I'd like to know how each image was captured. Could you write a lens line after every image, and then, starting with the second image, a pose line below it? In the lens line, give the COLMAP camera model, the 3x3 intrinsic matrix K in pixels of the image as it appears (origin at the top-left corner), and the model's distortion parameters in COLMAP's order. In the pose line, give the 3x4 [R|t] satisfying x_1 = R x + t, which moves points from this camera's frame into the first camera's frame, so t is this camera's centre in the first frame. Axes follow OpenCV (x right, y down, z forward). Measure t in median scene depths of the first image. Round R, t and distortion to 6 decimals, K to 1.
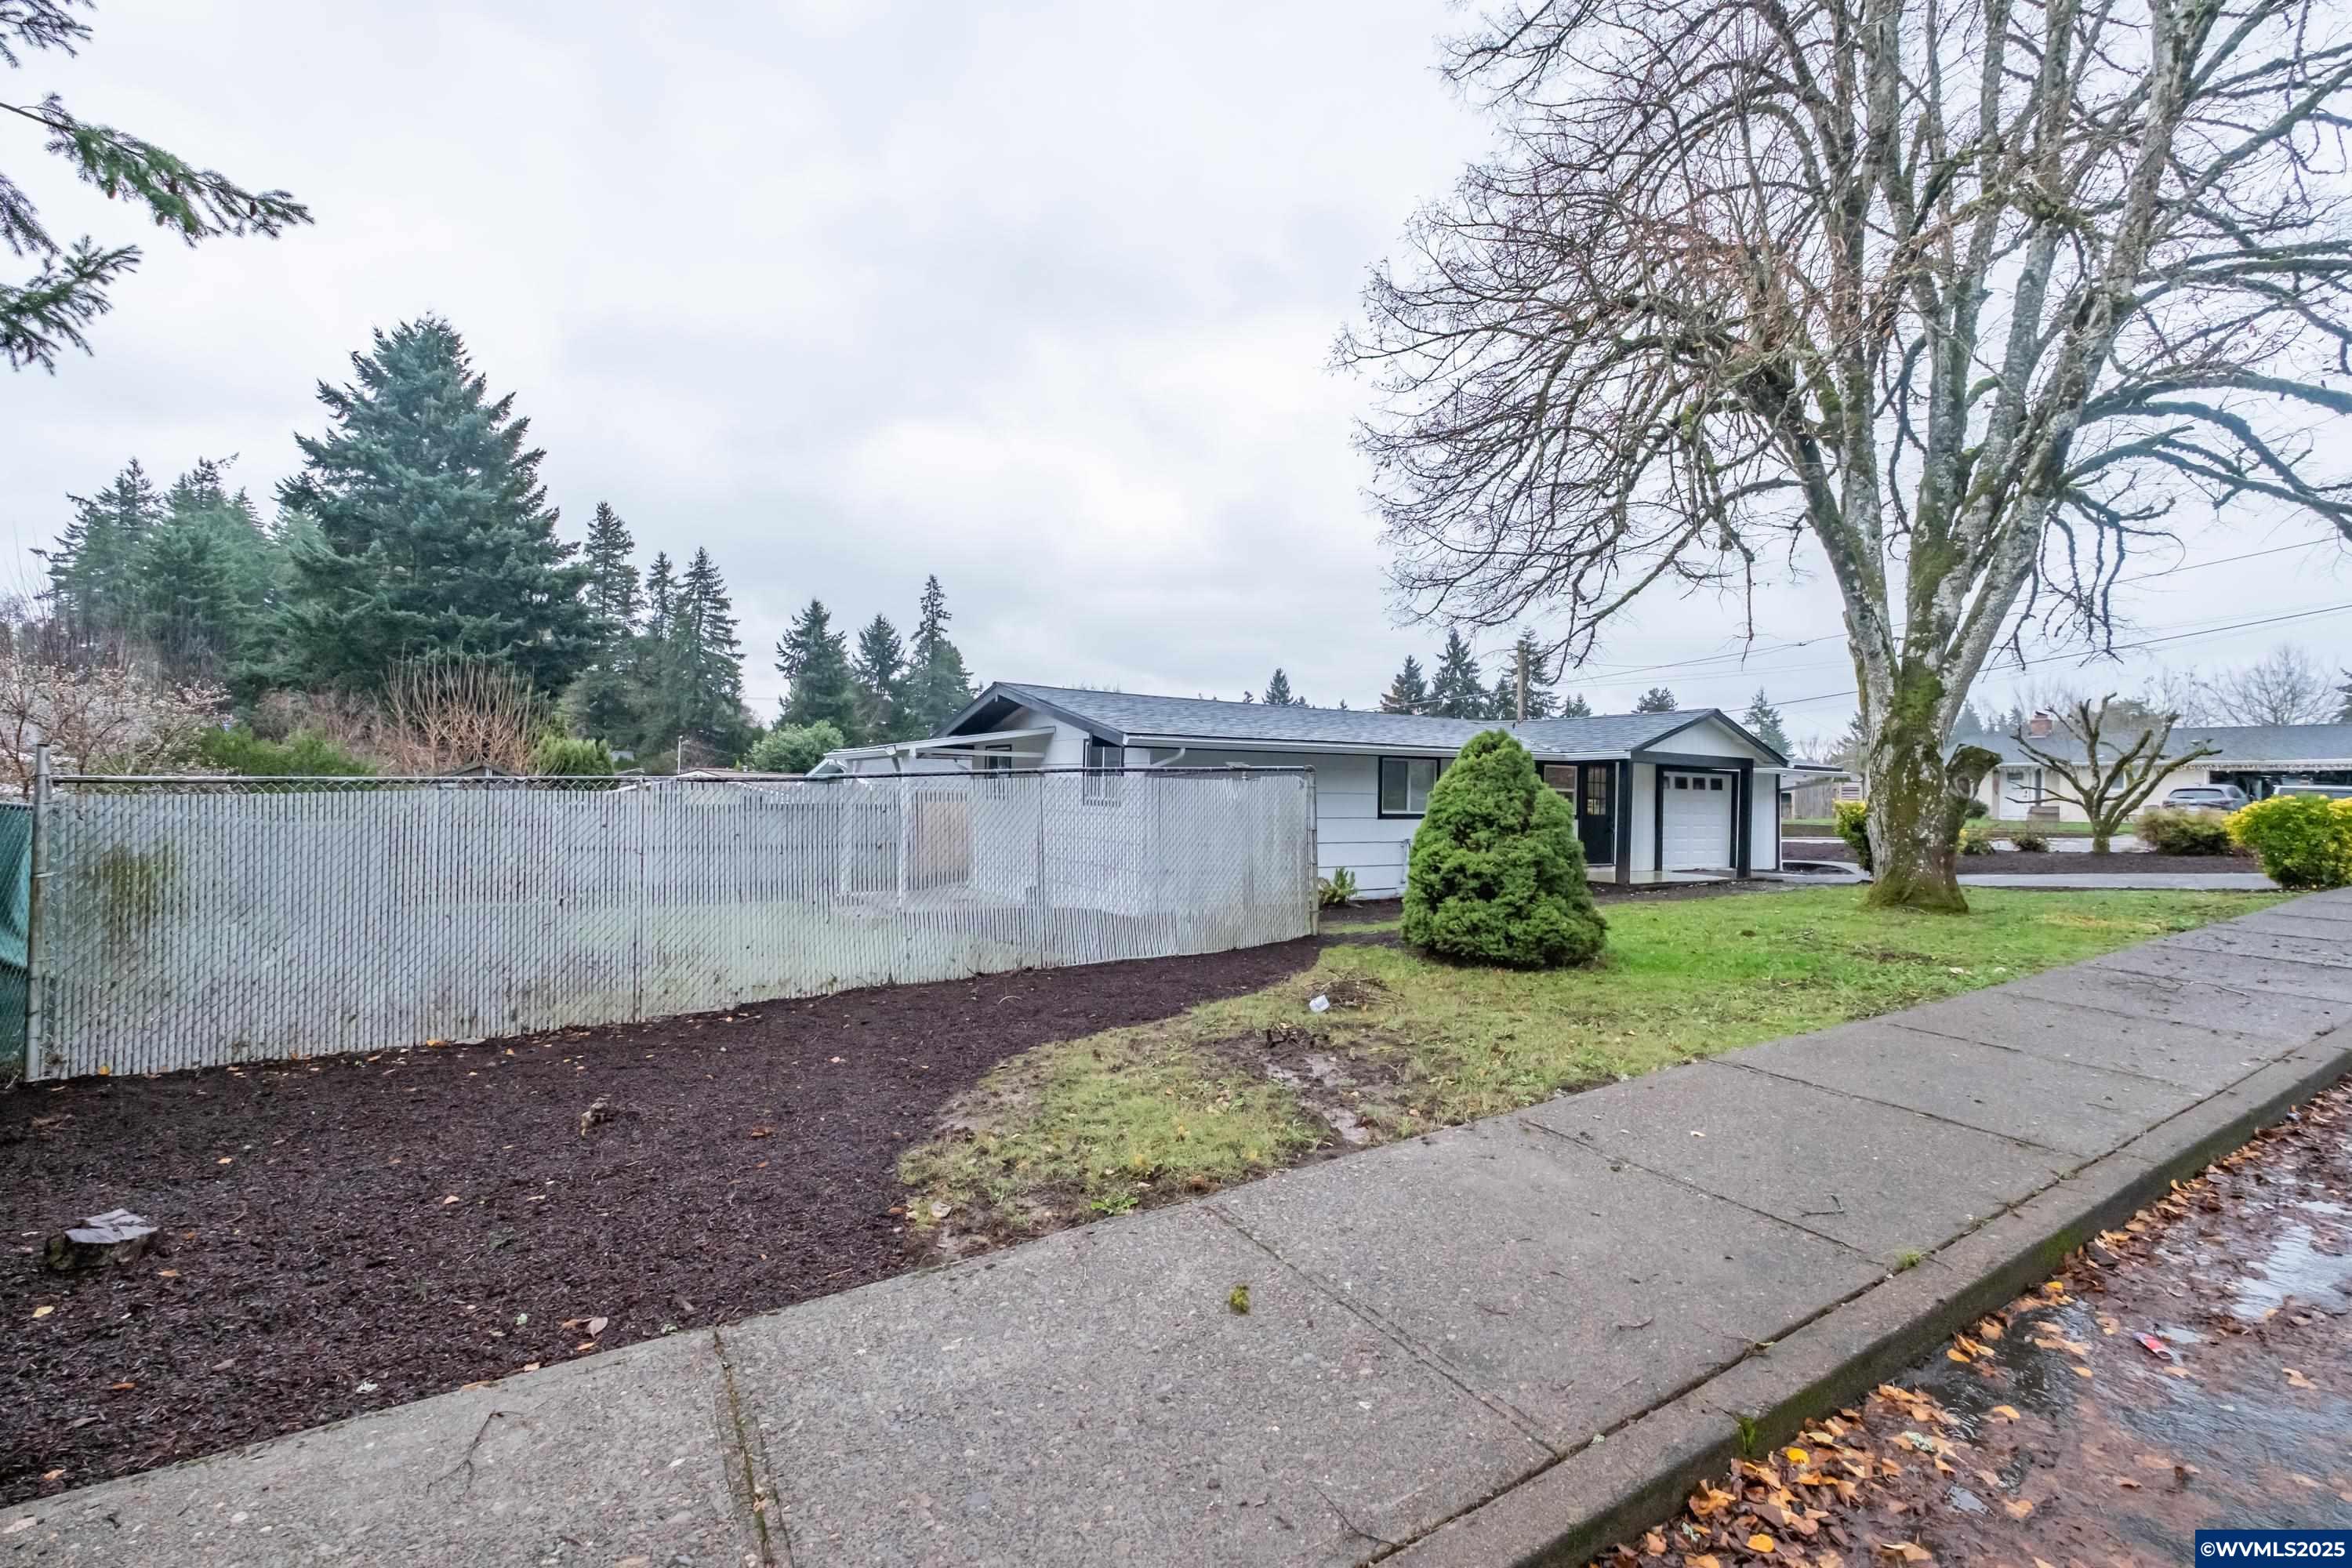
lens RADIAL K [[1031.7, 0, 1167.4], [0, 1031.7, 795.8], [0, 0, 1]] dist [0.001854, 0.000218]
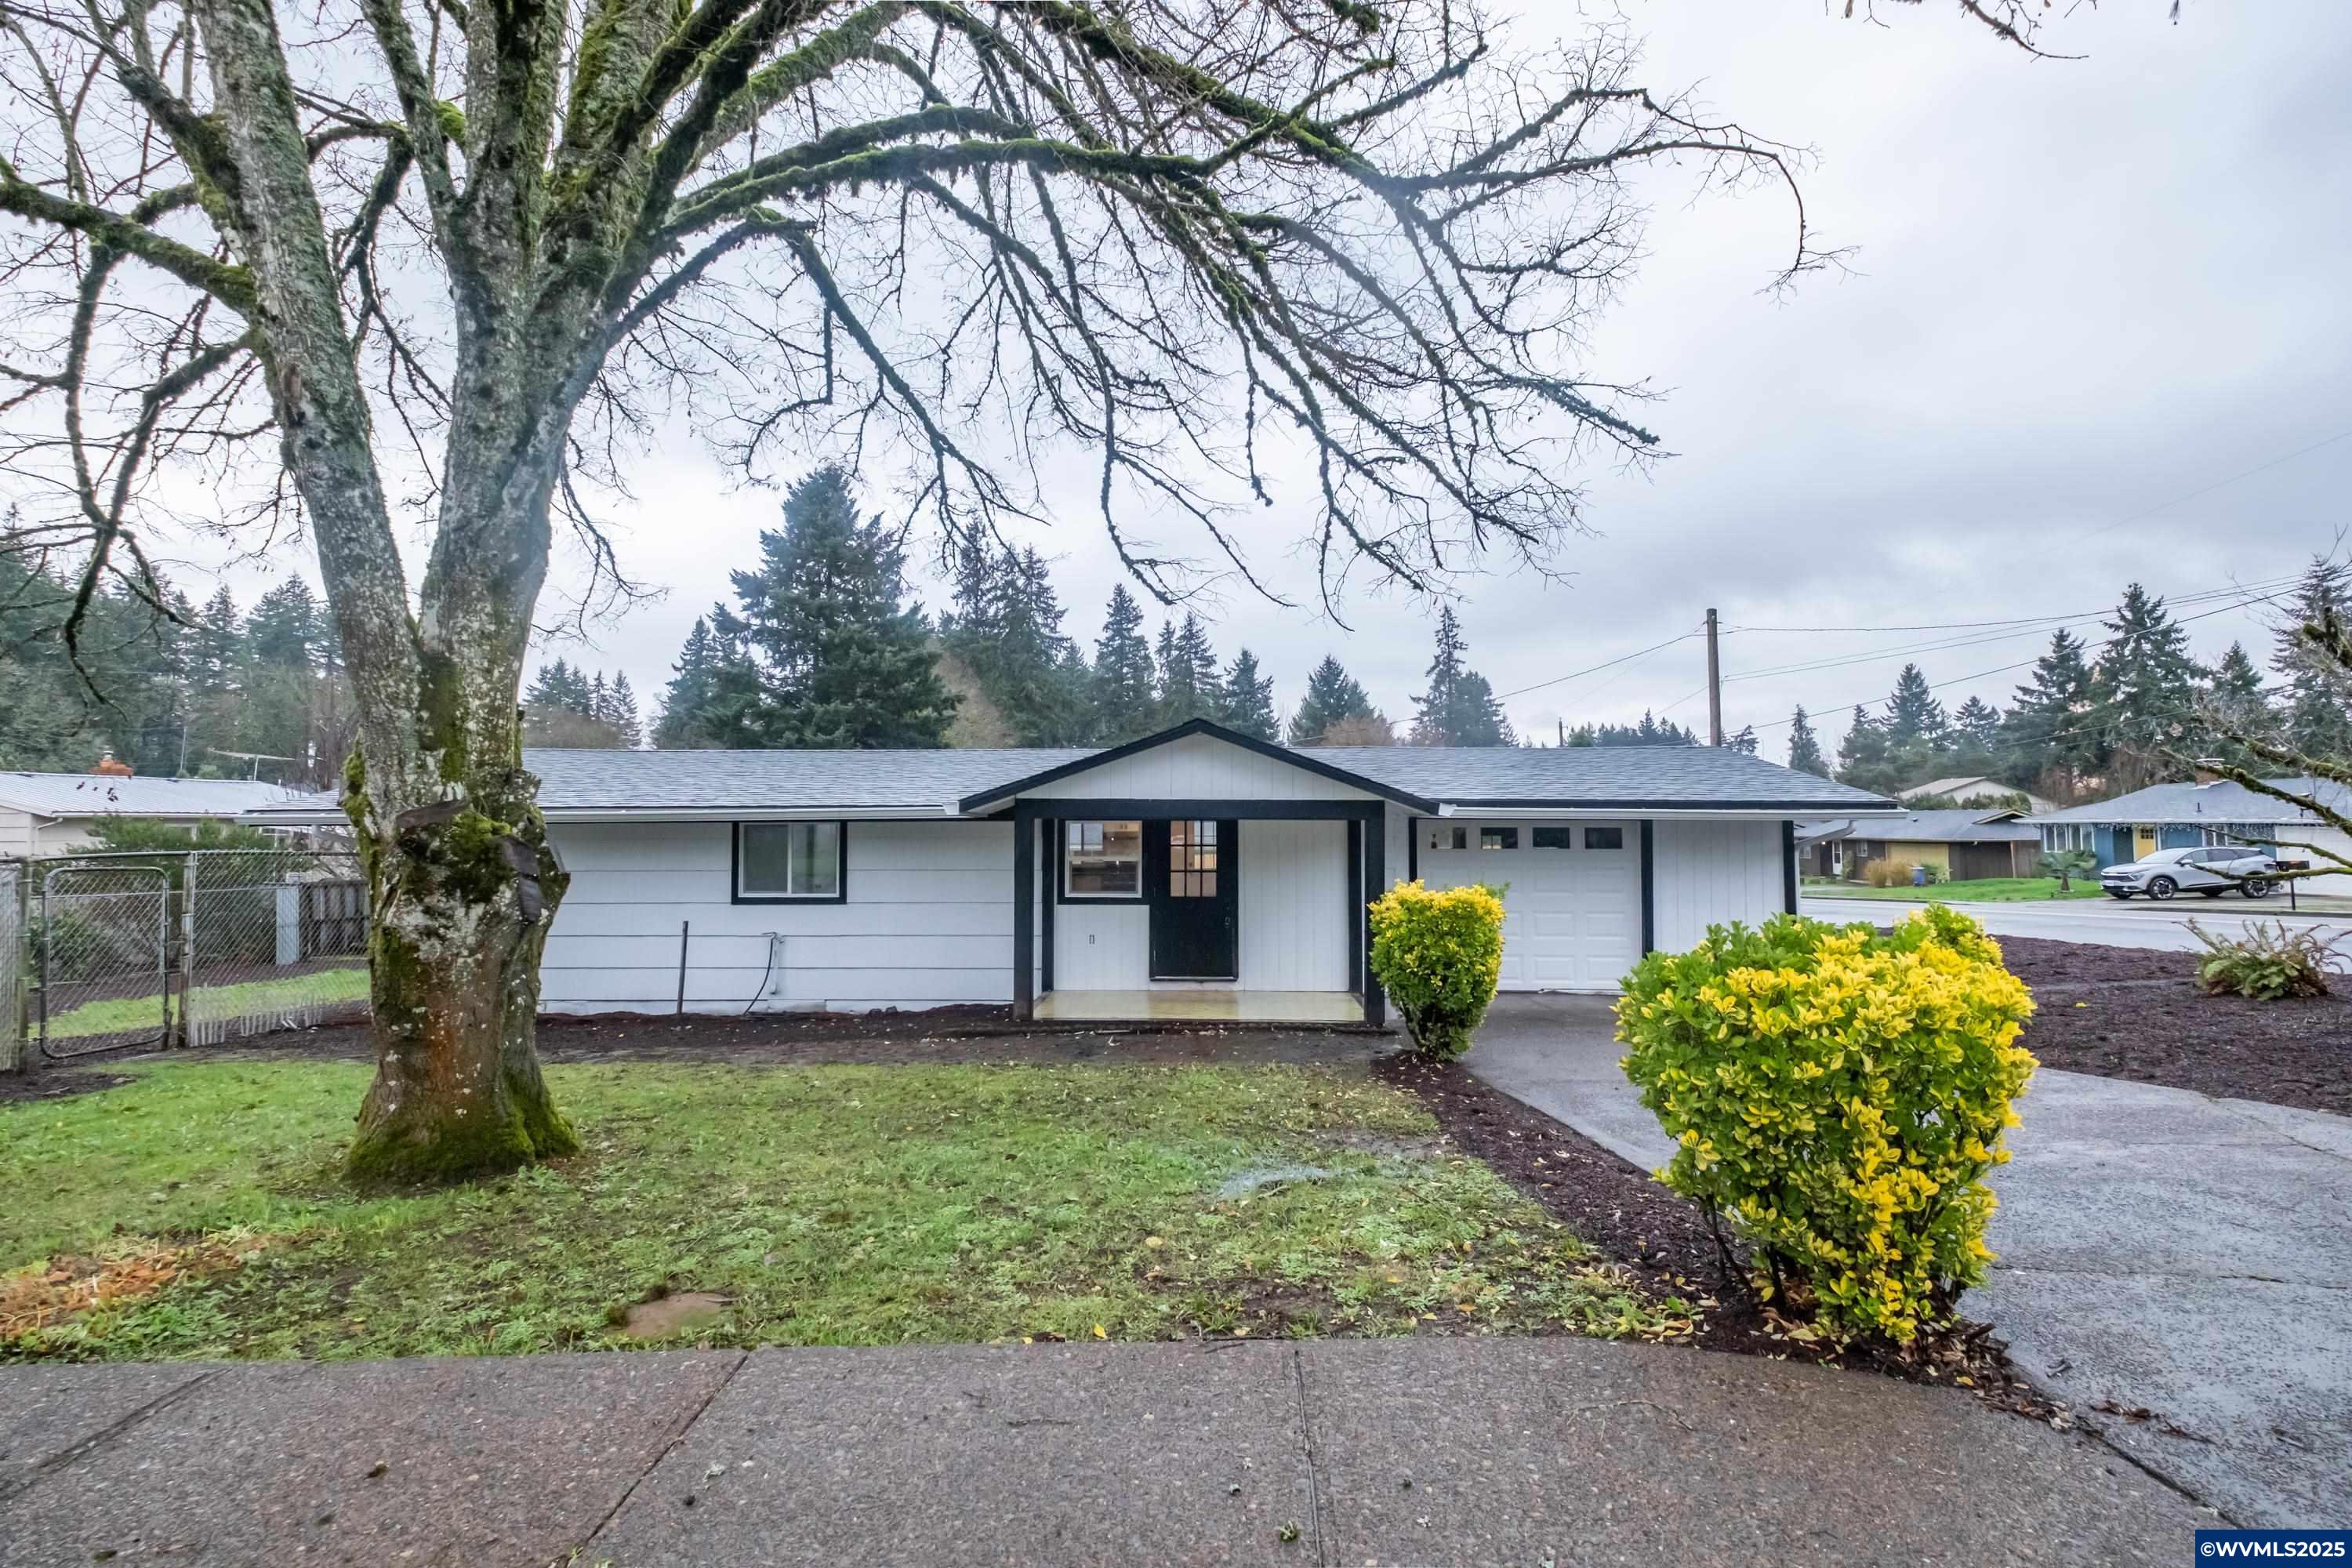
lens RADIAL K [[1046.4, 0, 1176.0], [0, 1046.4, 784.0], [0, 0, 1]] dist [0.001420, 0.000188]
pose [[0.834076, -0.041538, -0.550083, 0.716606], [0.015555, 0.998535, -0.051817, -0.015923], [0.551430, 0.034662, 0.833501, 0.441643]]
